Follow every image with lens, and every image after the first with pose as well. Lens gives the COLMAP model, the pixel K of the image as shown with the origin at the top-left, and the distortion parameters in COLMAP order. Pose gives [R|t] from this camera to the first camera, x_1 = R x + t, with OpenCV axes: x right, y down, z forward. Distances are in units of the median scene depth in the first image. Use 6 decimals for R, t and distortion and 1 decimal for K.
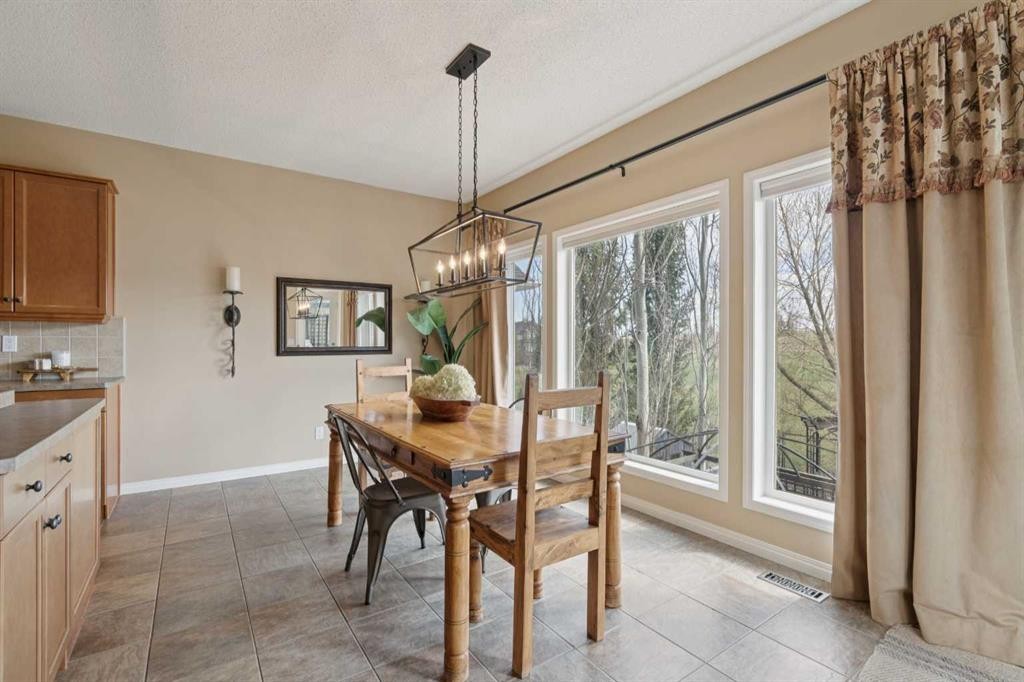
lens RADIAL K [[467.1, 0, 516.5], [0, 467.1, 345.2], [0, 0, 1]] dist [-0.009325, 0.001936]
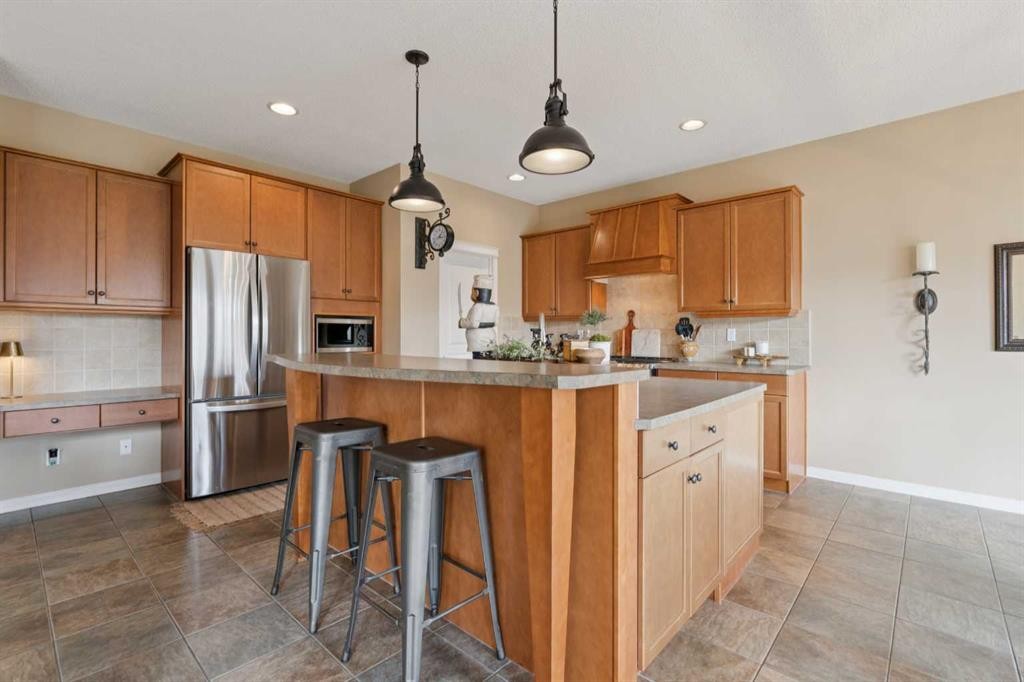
lens RADIAL K [[467.1, 0, 508.6], [0, 467.1, 333.6], [0, 0, 1]] dist [-0.009325, 0.001936]
pose [[0.214520, -0.004442, -0.976710, 0.052117], [-0.001568, 0.999987, -0.004892, 0.000048], [0.976718, 0.002581, 0.214510, 0.106181]]
